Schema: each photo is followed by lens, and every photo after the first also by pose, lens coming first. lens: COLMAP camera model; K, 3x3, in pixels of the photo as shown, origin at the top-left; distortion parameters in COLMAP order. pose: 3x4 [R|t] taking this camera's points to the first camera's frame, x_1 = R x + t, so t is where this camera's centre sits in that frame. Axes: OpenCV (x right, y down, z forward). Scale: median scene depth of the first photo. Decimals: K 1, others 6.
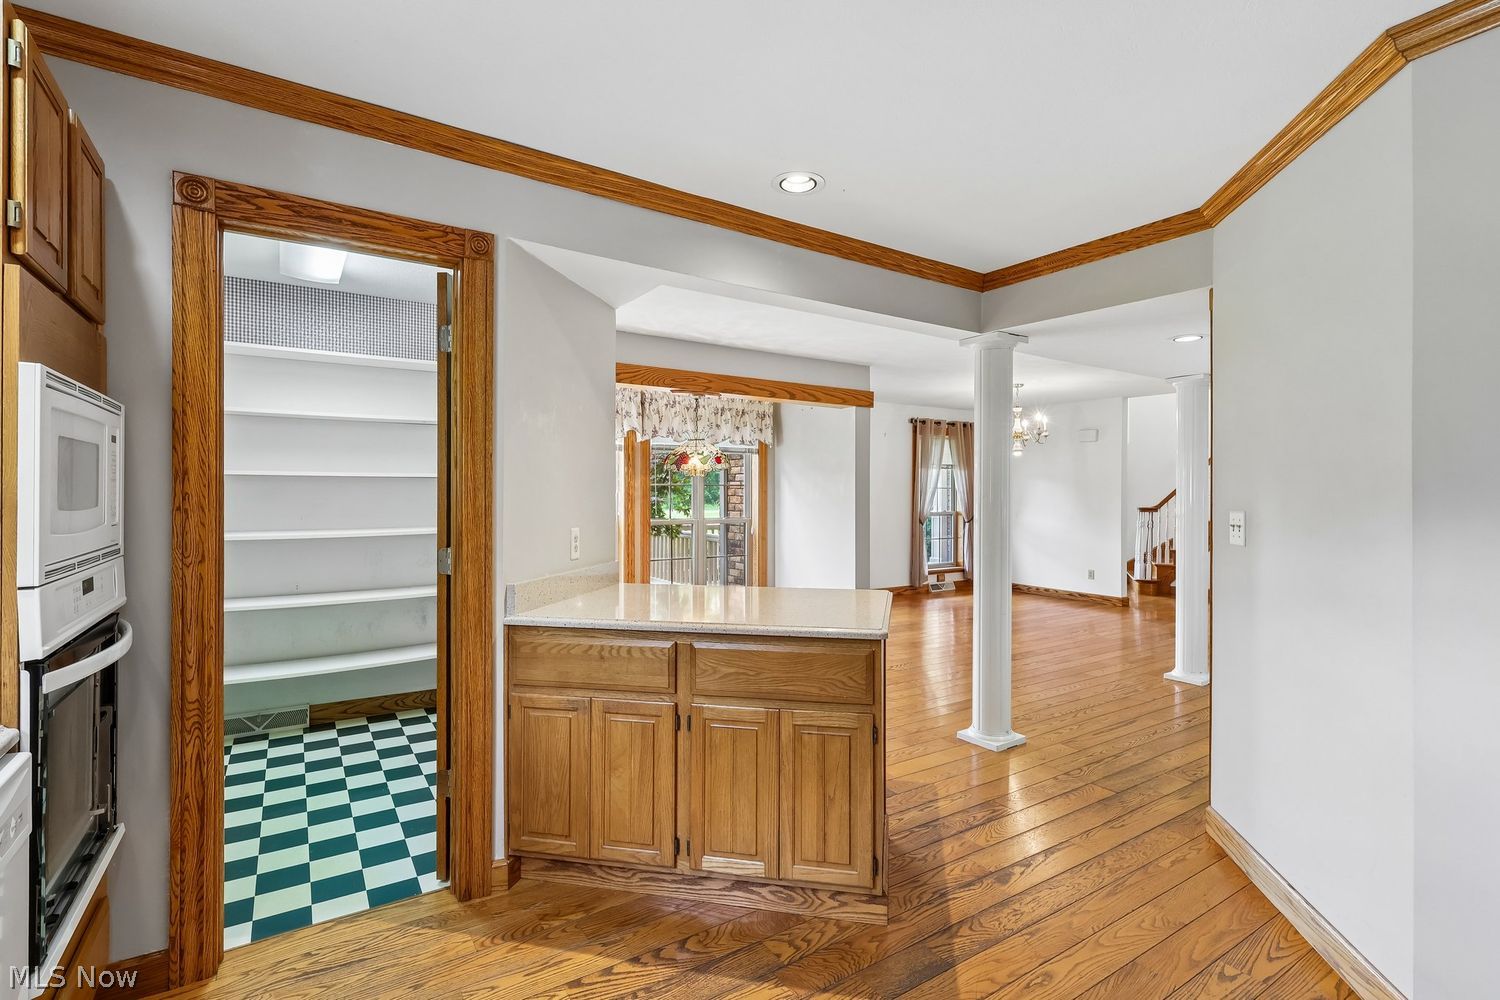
lens RADIAL K [[697.2, 0, 750.5], [0, 697.2, 495.2], [0, 0, 1]] dist [0.002106, -0.000320]
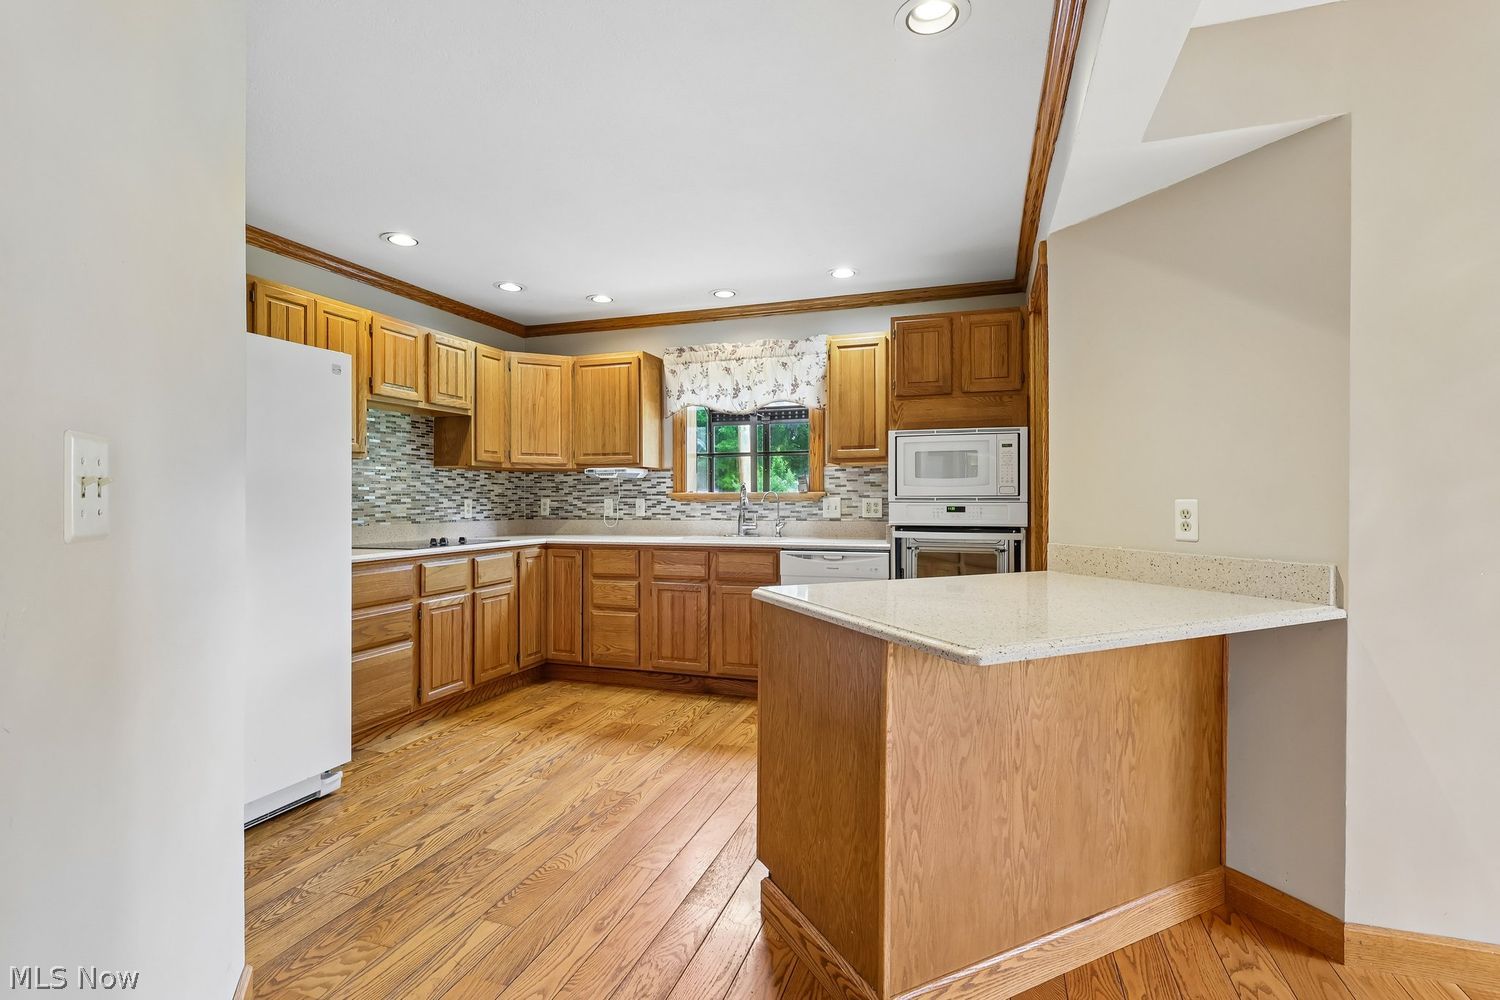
lens RADIAL K [[697.2, 0, 755.2], [0, 697.2, 496.3], [0, 0, 1]] dist [0.002106, -0.000320]
pose [[-0.782452, -0.002784, -0.622705, 0.829685], [-0.004898, 0.999987, 0.001684, 0.061849], [0.622692, 0.004367, -0.782455, 1.820865]]
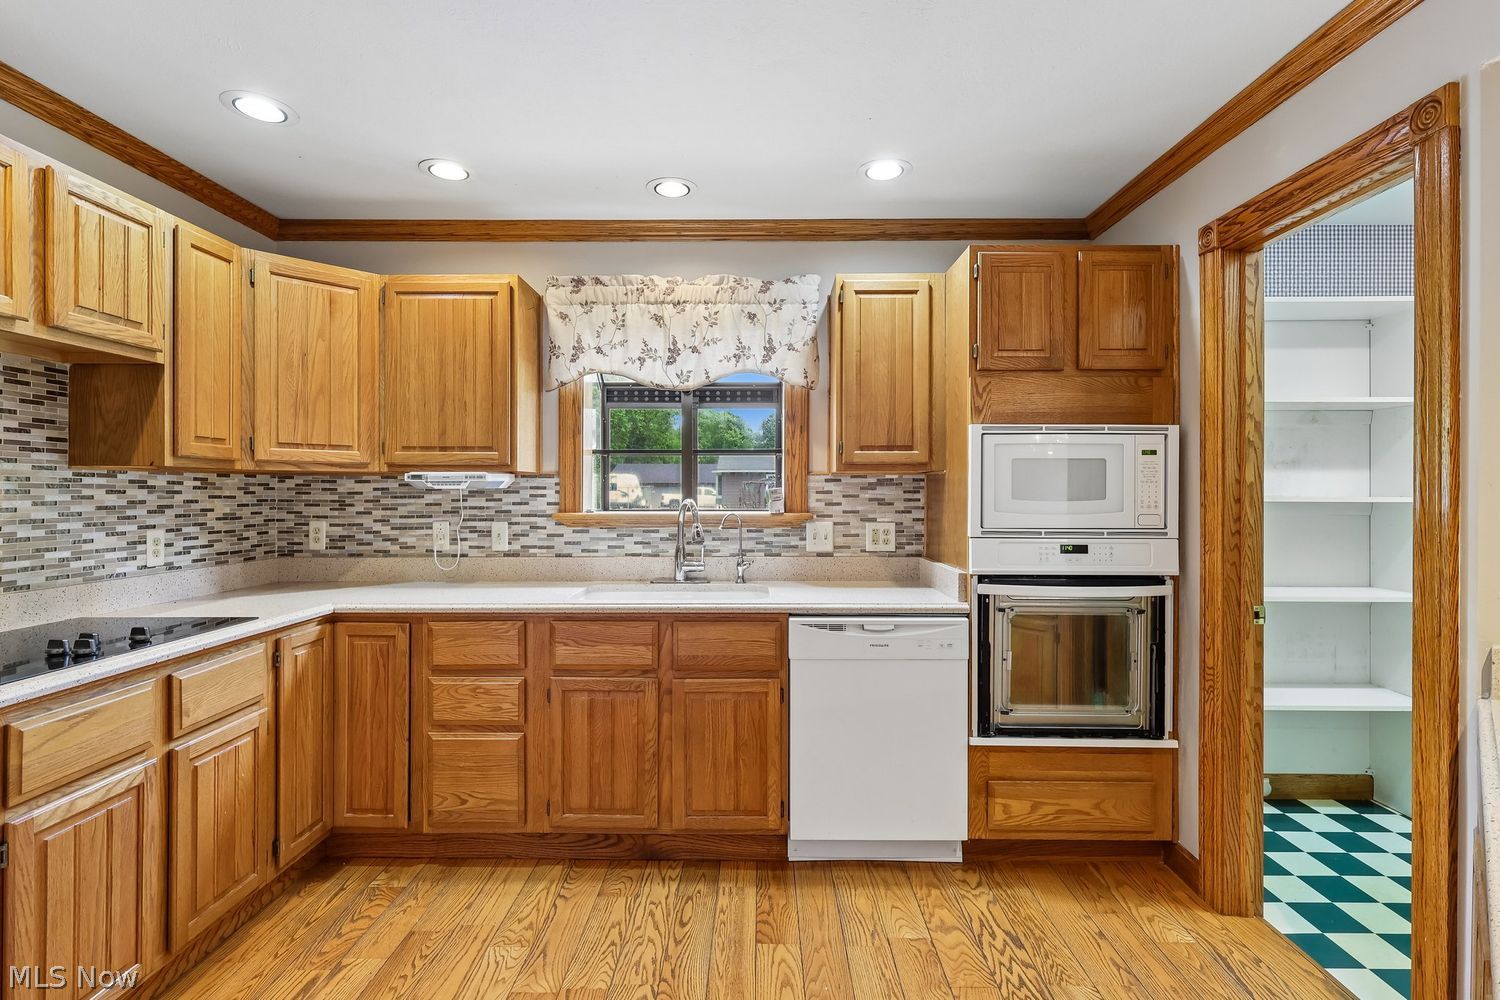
lens RADIAL K [[697.2, 0, 754.1], [0, 697.2, 492.5], [0, 0, 1]] dist [0.002106, -0.000320]
pose [[-0.549373, -0.002411, -0.835574, 0.569590], [-0.010295, 0.999939, 0.003883, 0.002002], [0.835514, 0.010735, -0.549365, 0.927356]]
